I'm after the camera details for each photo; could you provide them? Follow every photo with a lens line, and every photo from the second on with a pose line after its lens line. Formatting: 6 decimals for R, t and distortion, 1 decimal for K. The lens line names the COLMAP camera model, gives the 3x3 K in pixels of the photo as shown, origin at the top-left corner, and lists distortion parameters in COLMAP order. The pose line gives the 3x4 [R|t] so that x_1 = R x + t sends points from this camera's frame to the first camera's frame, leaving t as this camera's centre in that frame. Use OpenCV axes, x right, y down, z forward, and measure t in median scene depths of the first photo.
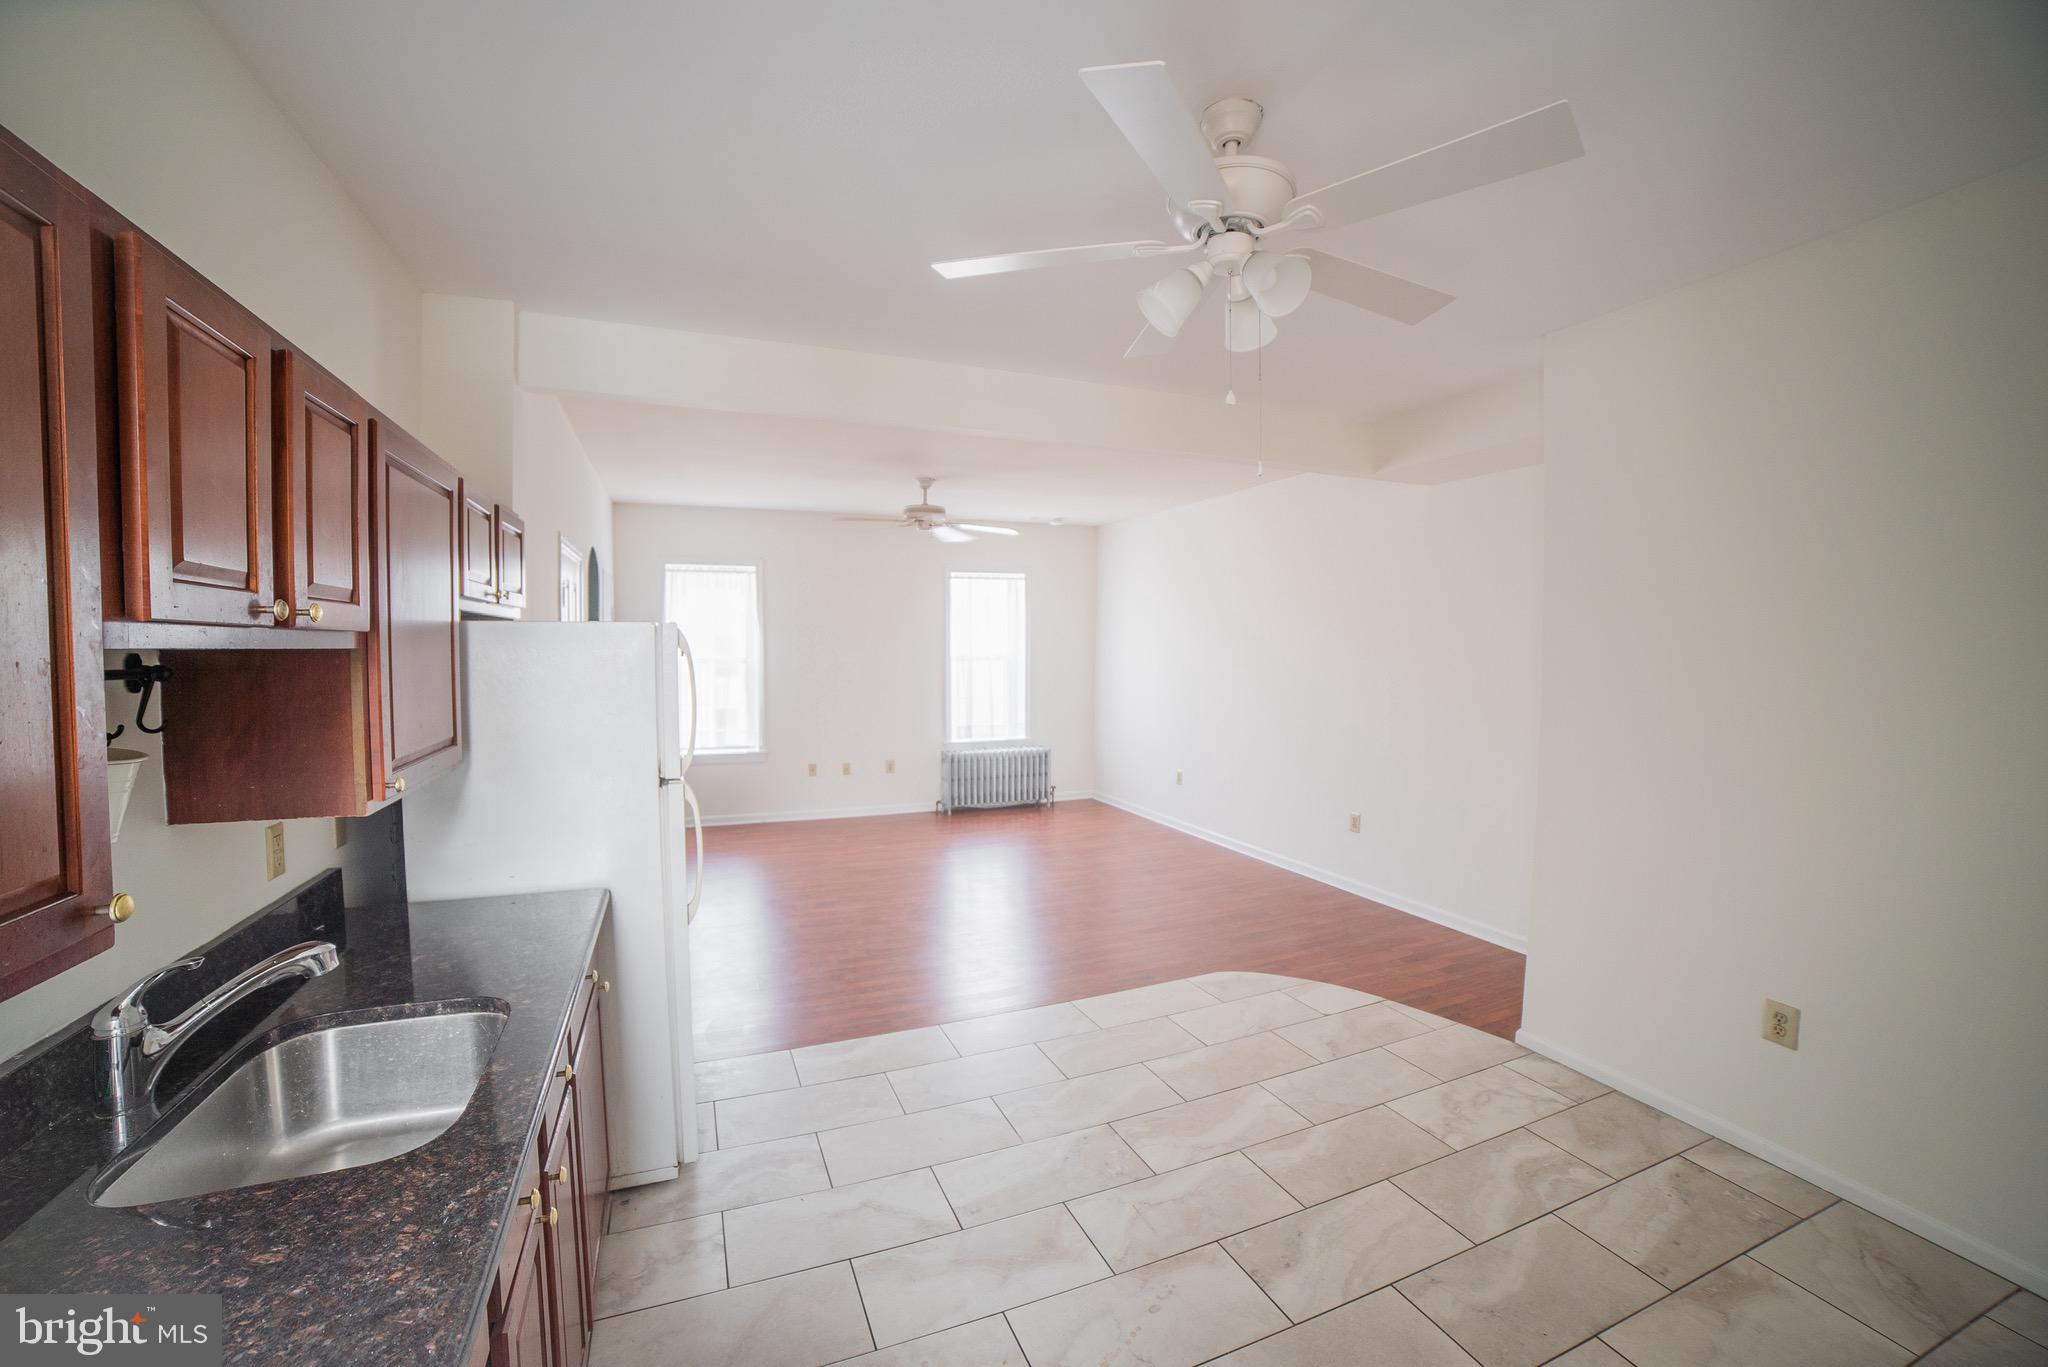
lens RADIAL K [[833.5, 0, 1009.1], [0, 833.5, 684.3], [0, 0, 1]] dist [-0.113773, 0.042178]
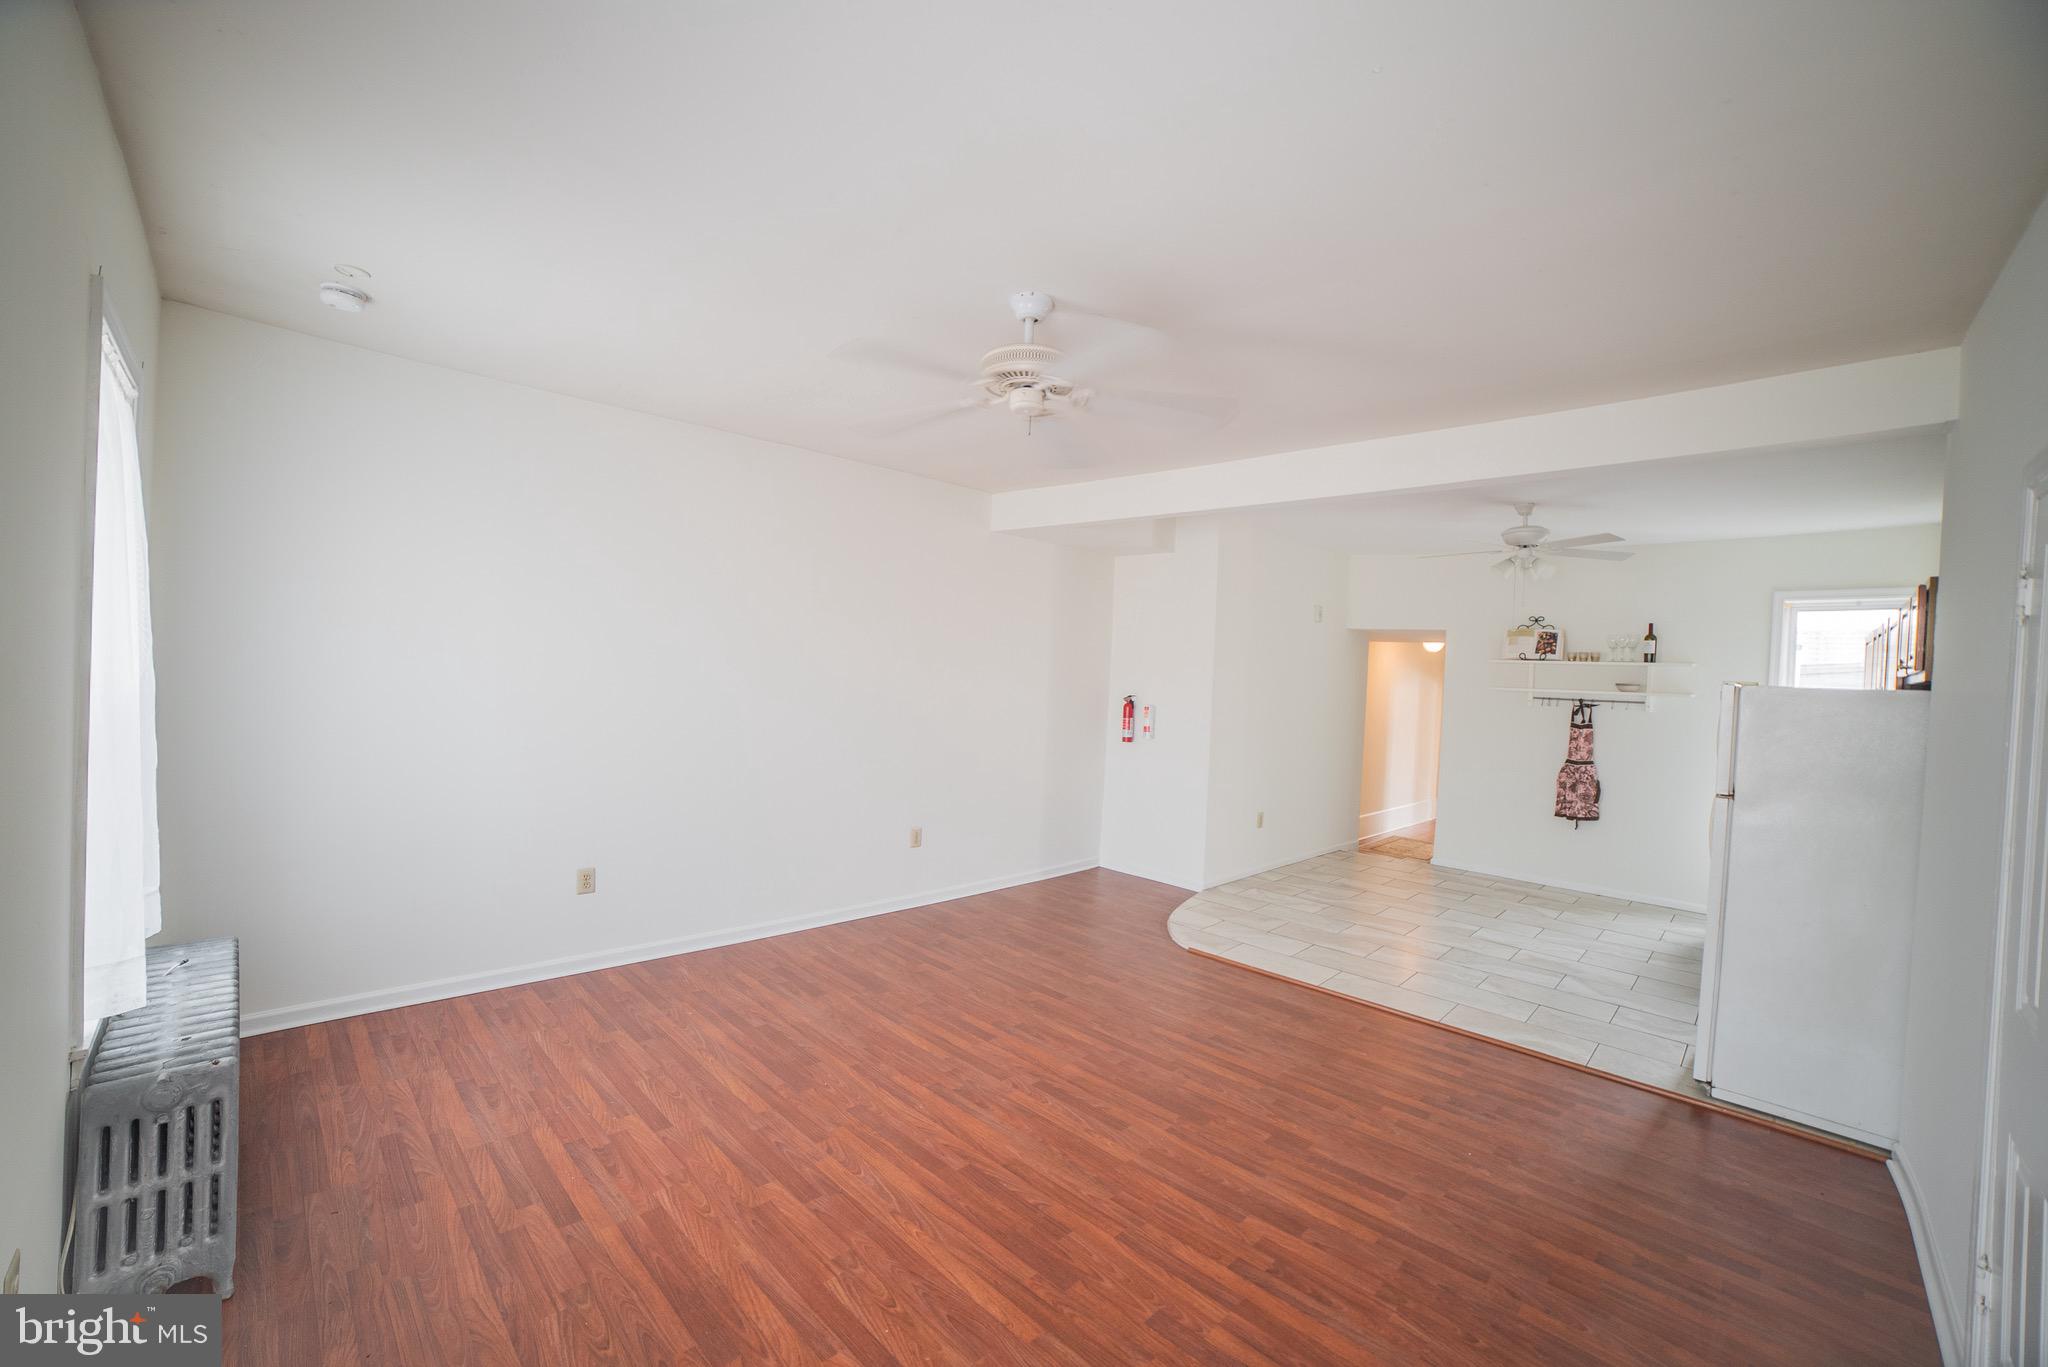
lens RADIAL K [[823.9, 0, 1011.3], [0, 823.9, 684.3], [0, 0, 1]] dist [-0.092936, 0.029656]
pose [[-0.386930, -0.037085, 0.921363, -0.372081], [-0.003168, 0.999239, 0.038889, -0.040183], [-0.922104, 0.012128, -0.386753, 0.859191]]
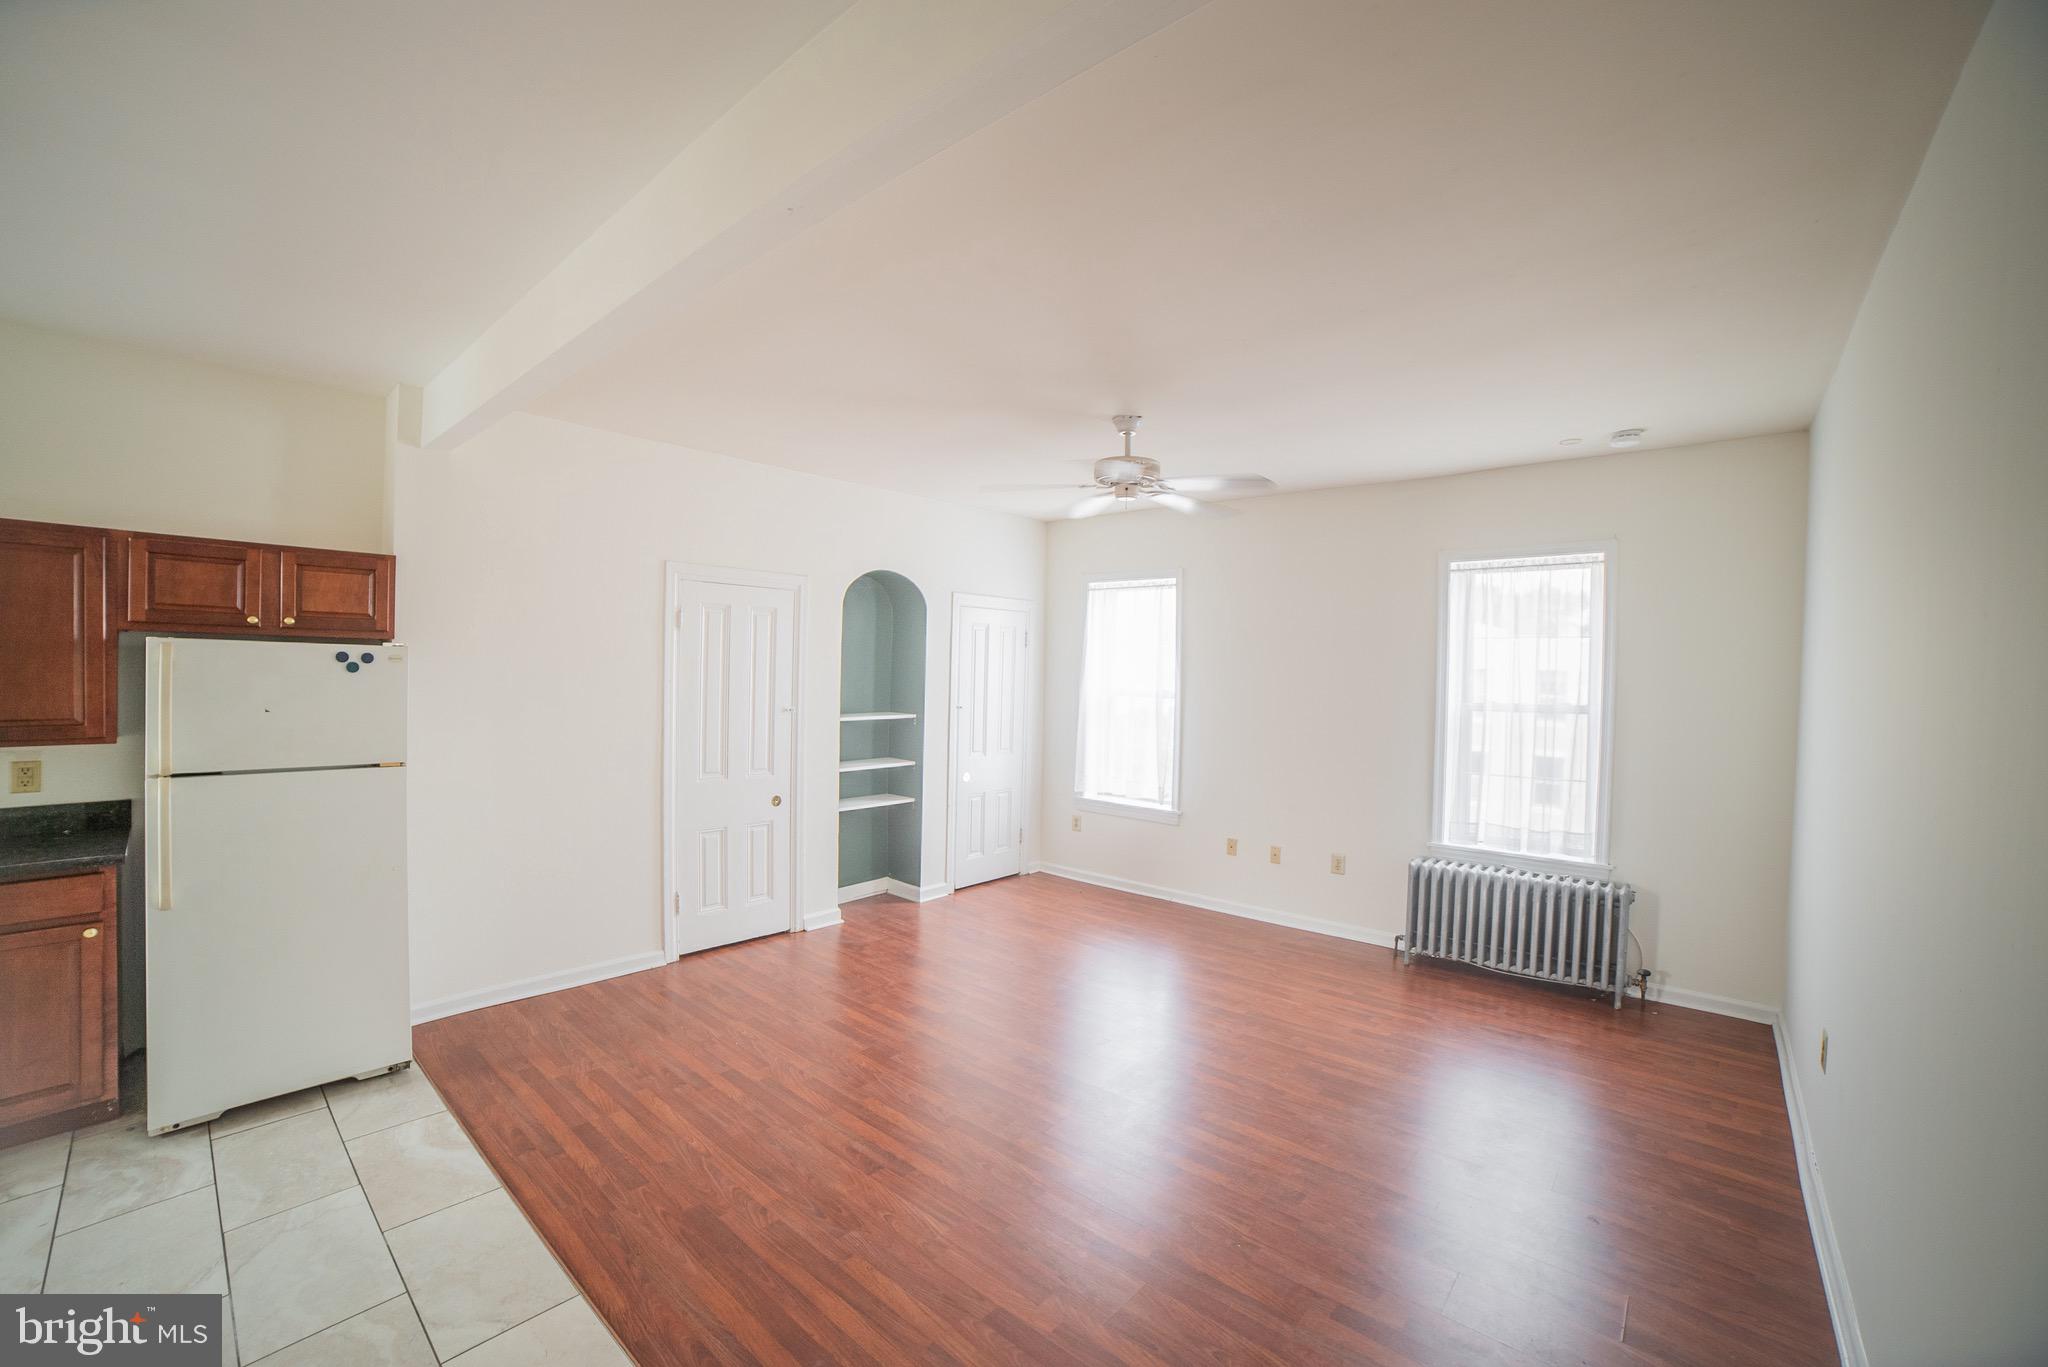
lens RADIAL K [[859.8, 0, 1015.6], [0, 859.8, 684.5], [0, 0, 1]] dist [-0.090431, 0.032718]
pose [[0.450687, 0.023192, -0.892381, 0.336207], [-0.062458, 0.998032, -0.005606, -0.023806], [0.890494, 0.058263, 0.451249, 0.457908]]
